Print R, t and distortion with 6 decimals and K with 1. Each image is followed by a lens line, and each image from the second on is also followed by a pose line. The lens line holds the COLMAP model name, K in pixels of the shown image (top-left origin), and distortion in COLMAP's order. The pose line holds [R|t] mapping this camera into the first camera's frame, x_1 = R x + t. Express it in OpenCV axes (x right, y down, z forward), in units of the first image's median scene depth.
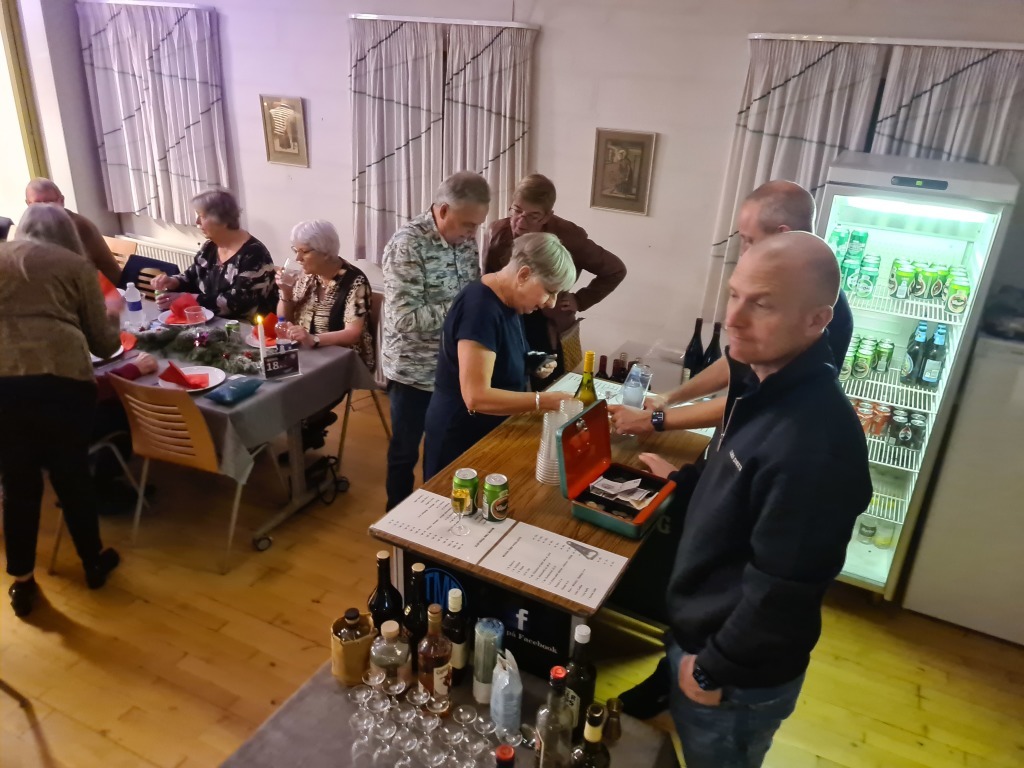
lens RADIAL K [[790.5, 0, 518.4], [0, 790.5, 385.7], [0, 0, 1]] dist [0.034074, -0.049897]
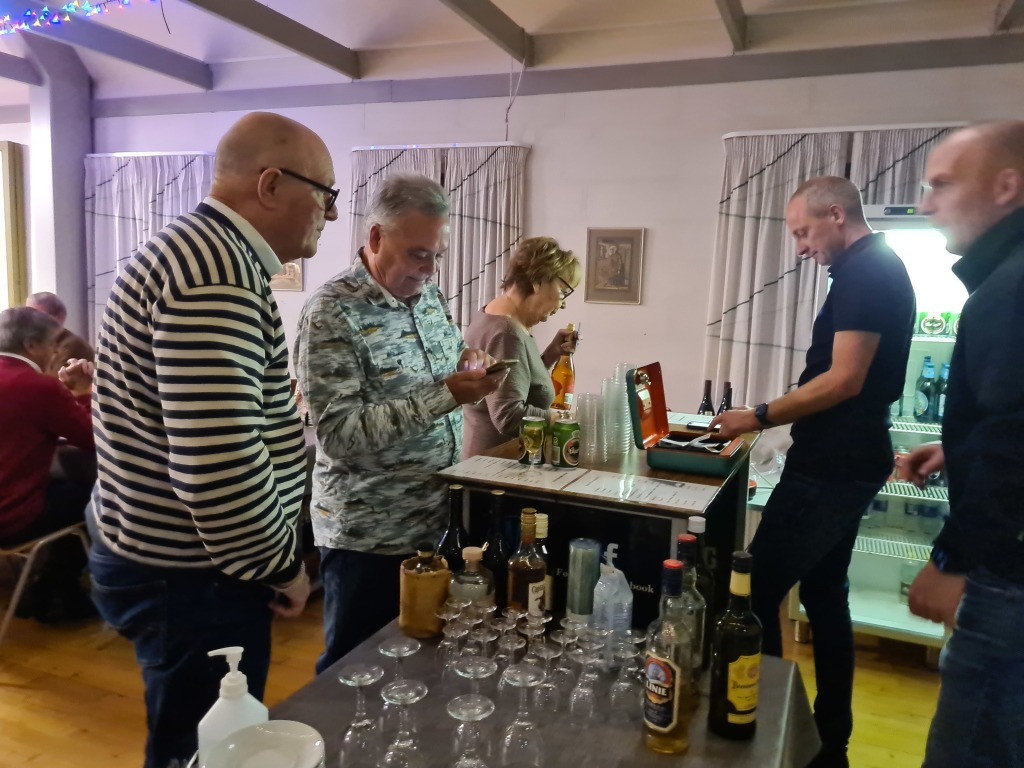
lens RADIAL K [[790.5, 0, 508.0], [0, 790.5, 378.3], [0, 0, 1]] dist [0.034074, -0.049897]
pose [[0.997459, -0.020200, 0.068322, -0.088242], [0.039993, 0.952370, -0.302310, 0.192731], [-0.058961, 0.304274, 0.950758, 0.048397]]
